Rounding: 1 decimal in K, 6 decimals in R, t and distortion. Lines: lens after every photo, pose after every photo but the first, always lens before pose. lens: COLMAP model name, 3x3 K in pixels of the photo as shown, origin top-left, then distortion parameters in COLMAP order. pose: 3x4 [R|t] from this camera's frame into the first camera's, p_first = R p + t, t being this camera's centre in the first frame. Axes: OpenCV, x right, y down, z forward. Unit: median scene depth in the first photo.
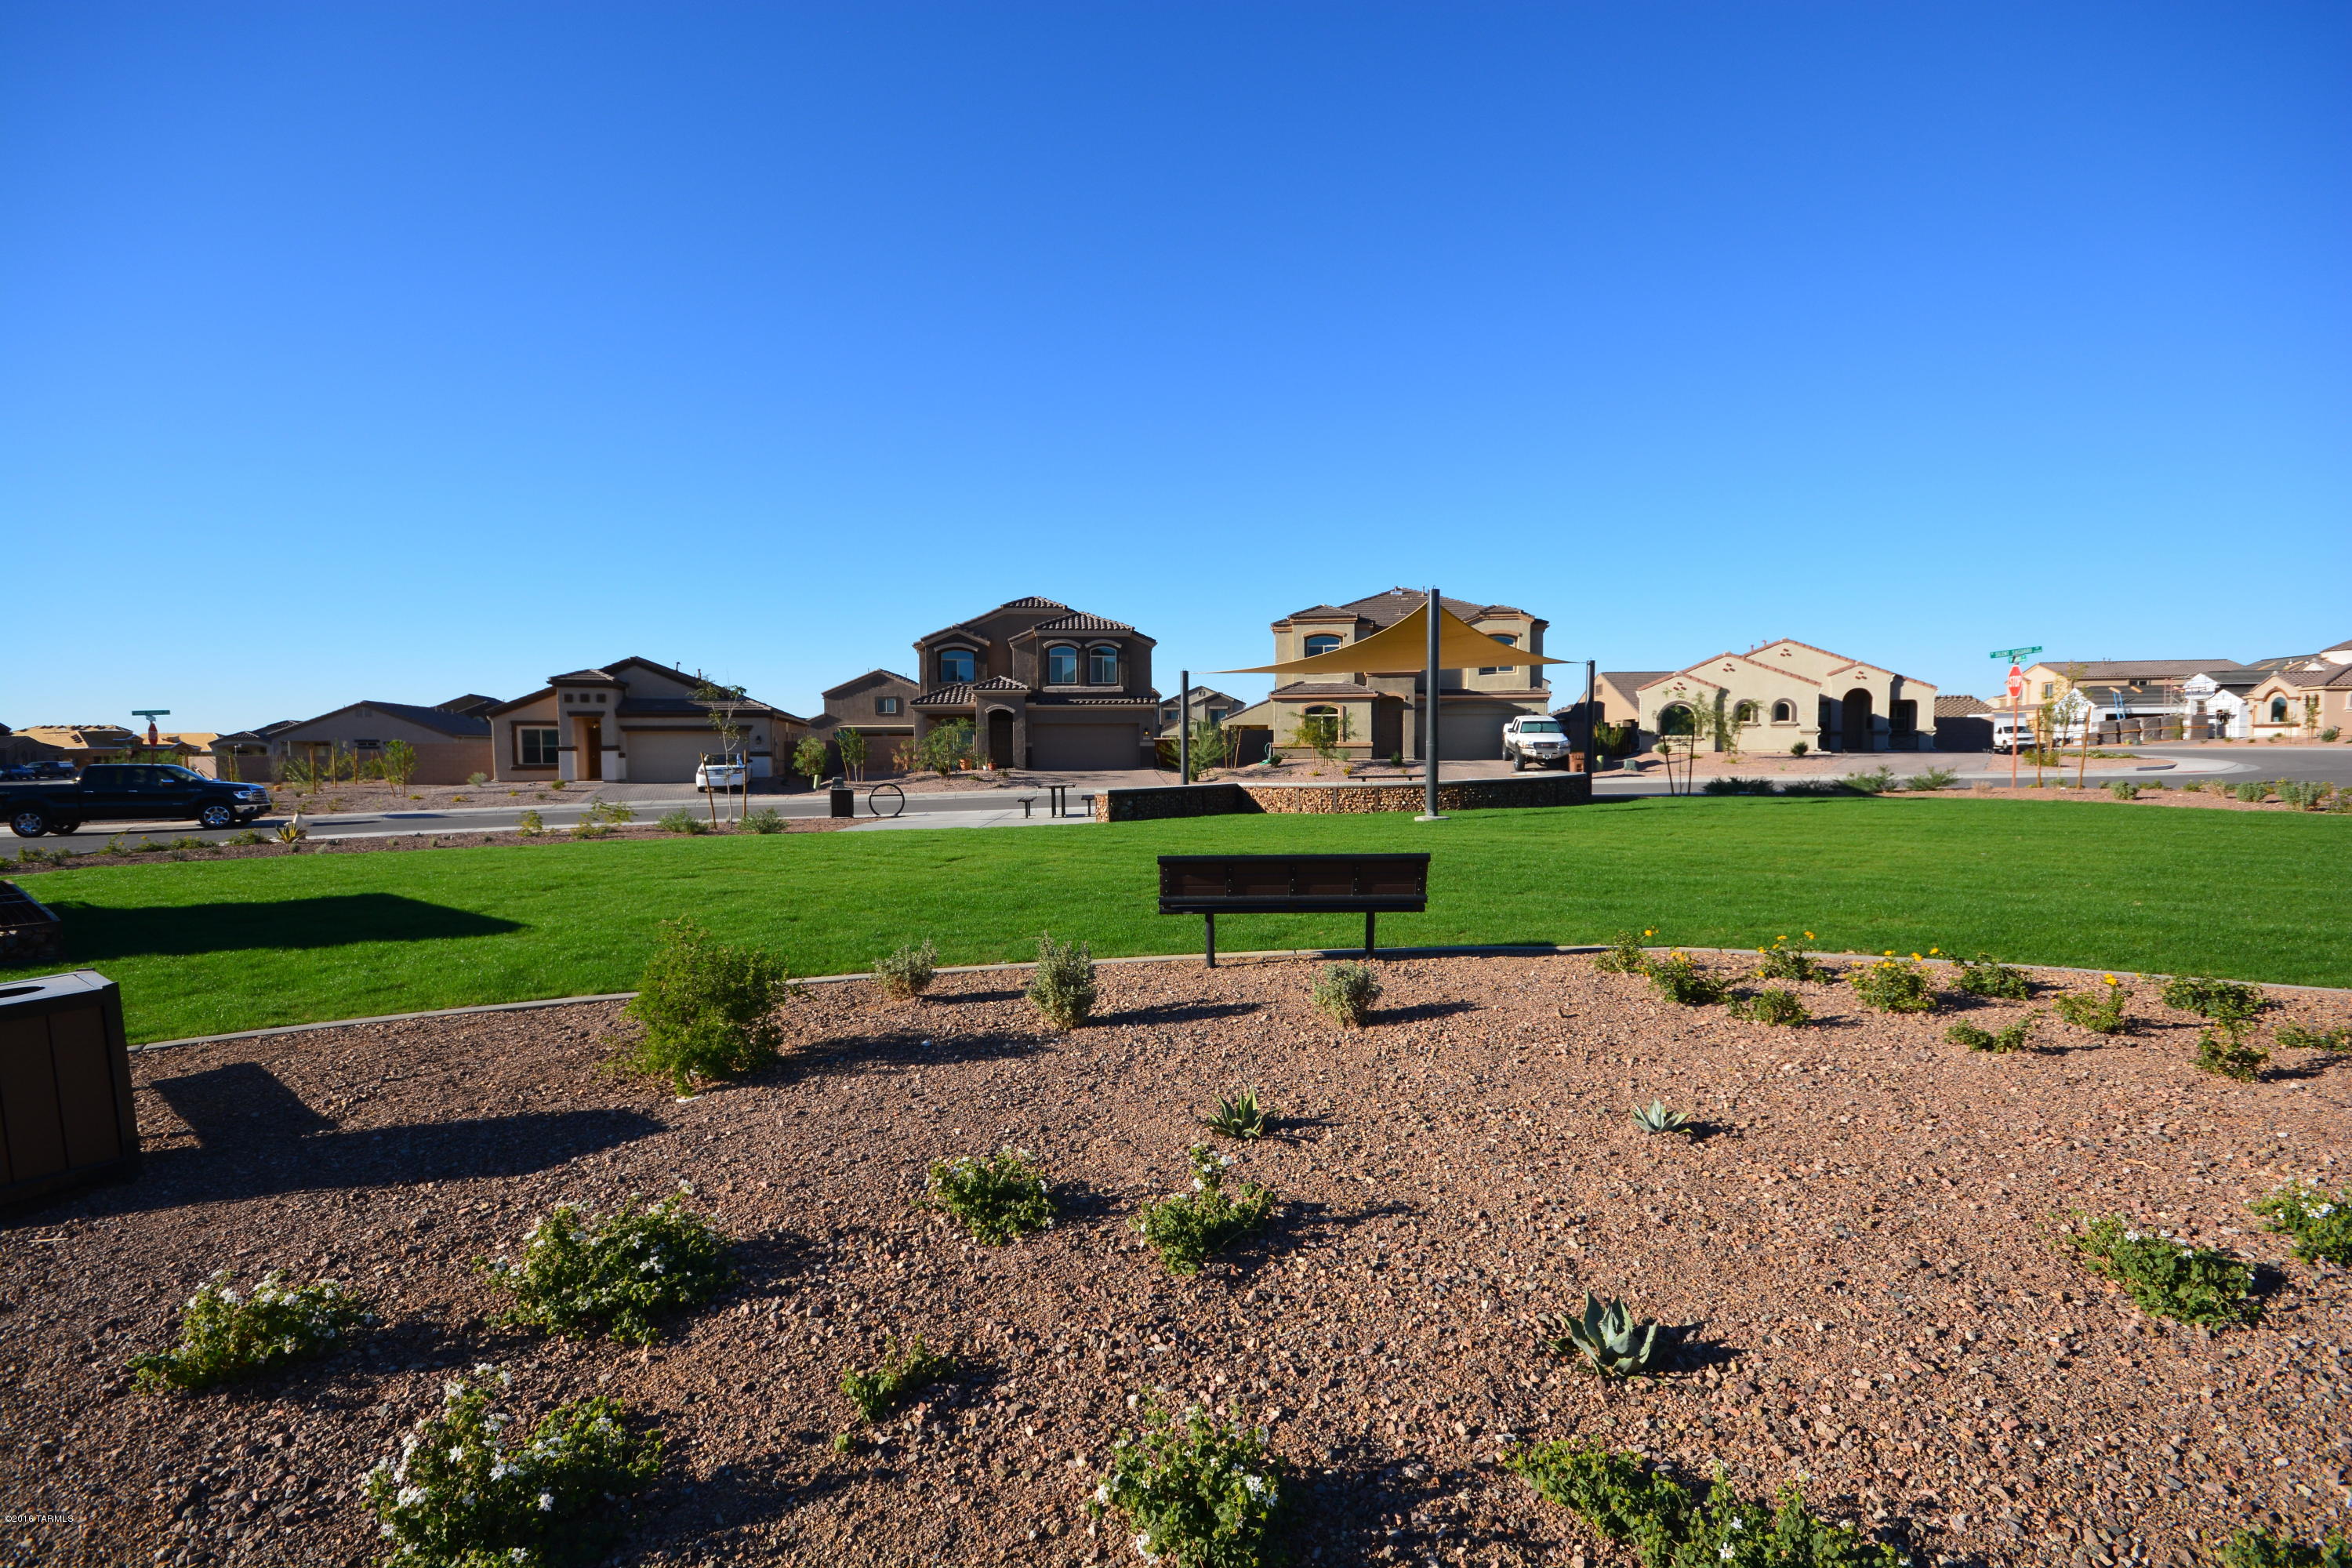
lens RADIAL K [[1082.8, 0, 1182.7], [0, 1082.8, 788.4], [0, 0, 1]] dist [0.003967, -0.000793]
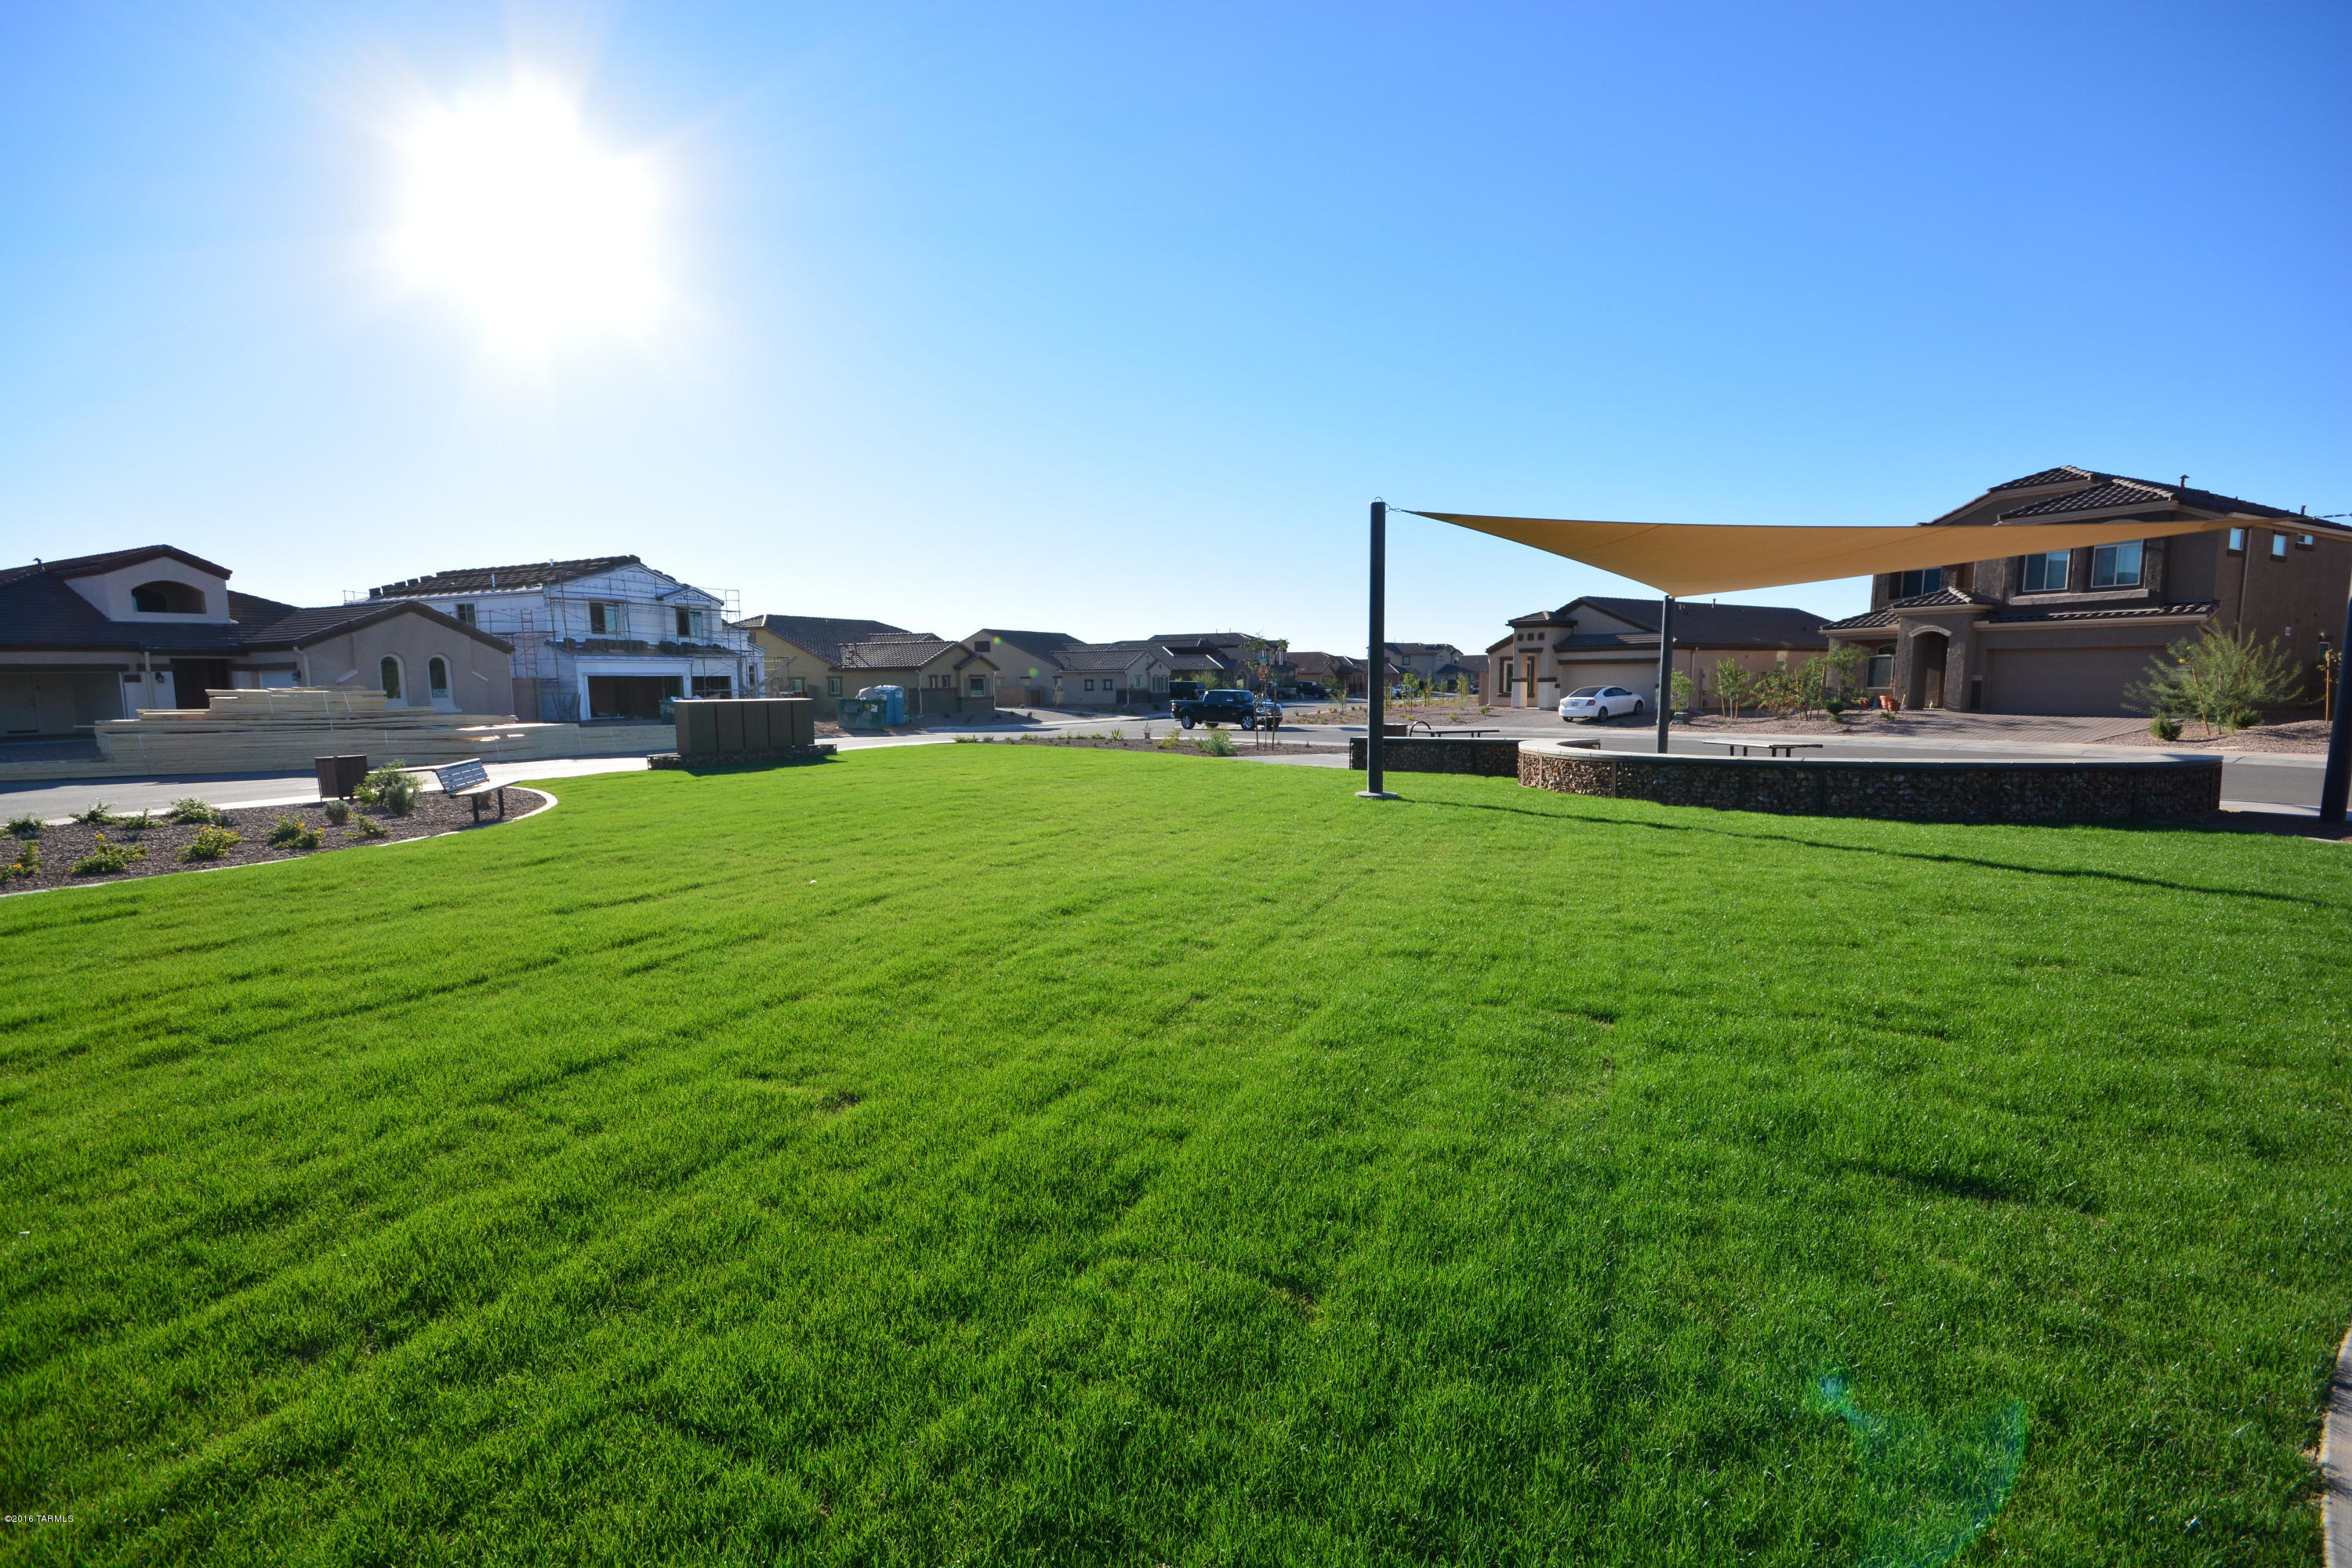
lens RADIAL K [[1041.4, 0, 1183.3], [0, 1041.4, 779.1], [0, 0, 1]] dist [0.004406, 0.000187]
pose [[0.341590, 0.097019, -0.934828, 0.357376], [-0.031637, 0.995281, 0.091732, -0.020091], [0.939316, -0.001760, 0.343047, 0.241467]]
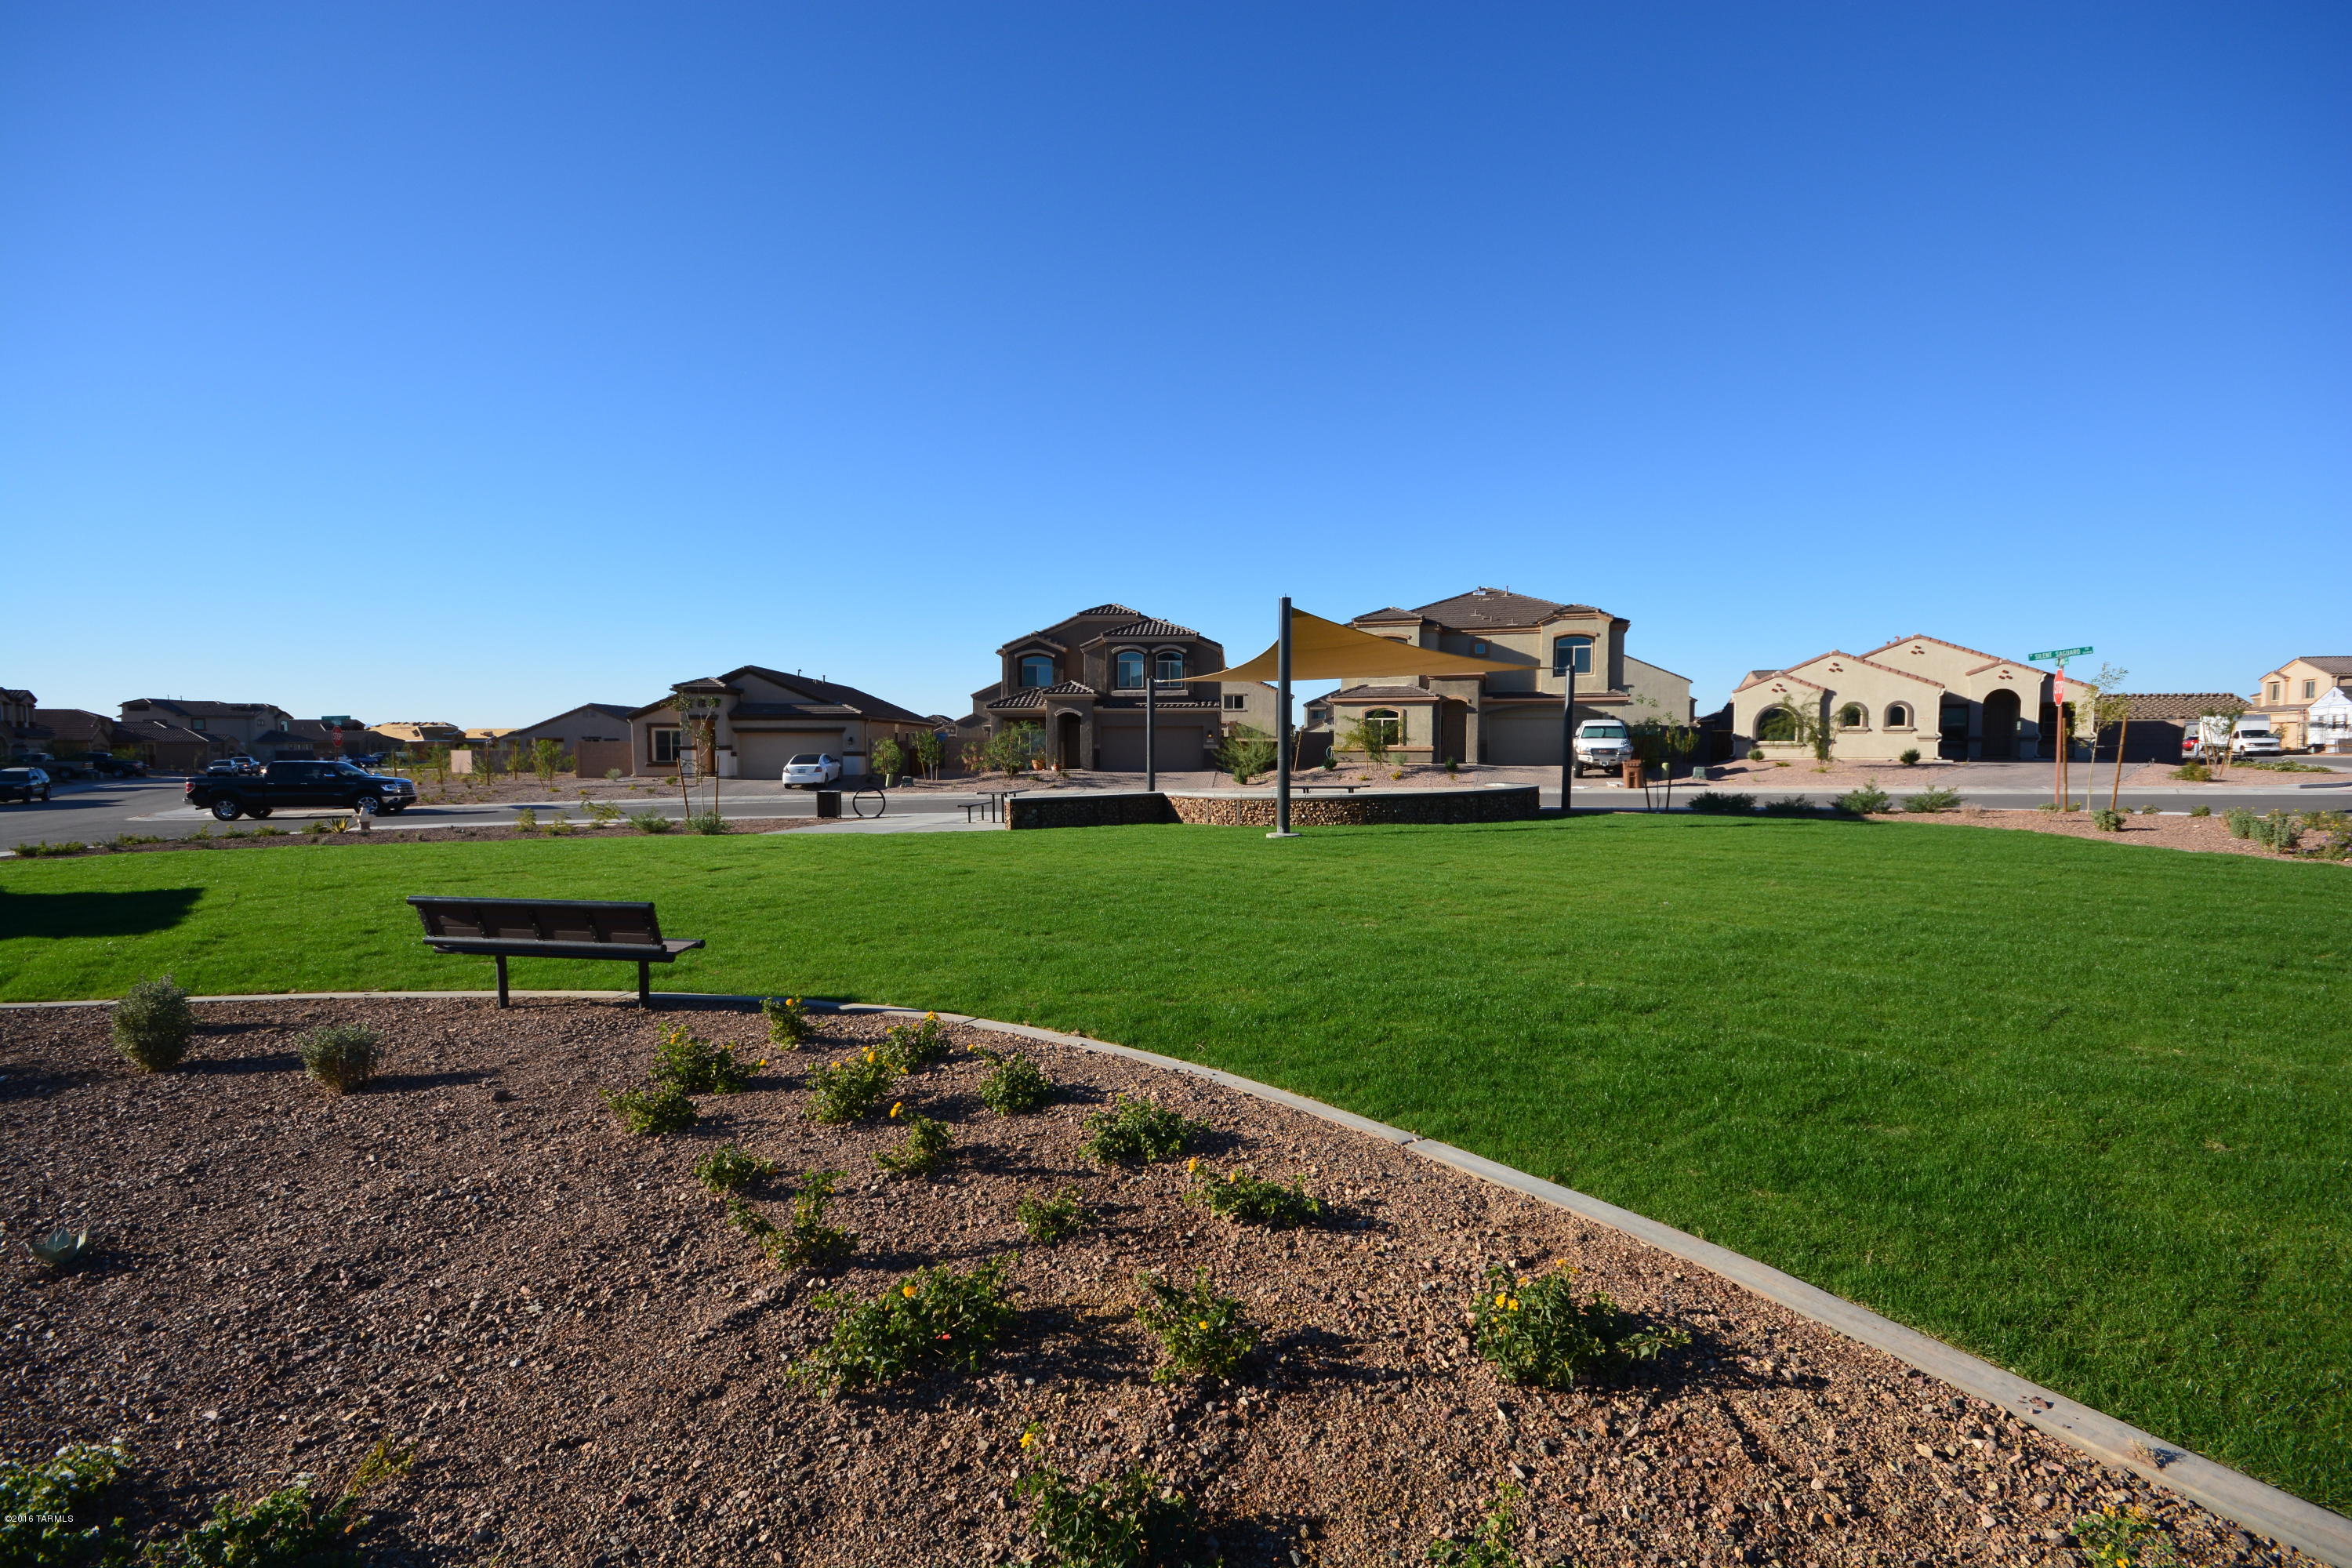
lens RADIAL K [[1041.4, 0, 1181.0], [0, 1041.4, 775.7], [0, 0, 1]] dist [0.004406, 0.000187]
pose [[0.982917, 0.011436, -0.183695, 0.124570], [-0.012751, 0.999901, -0.005977, -0.007425], [0.183609, 0.008217, 0.982965, 0.028638]]
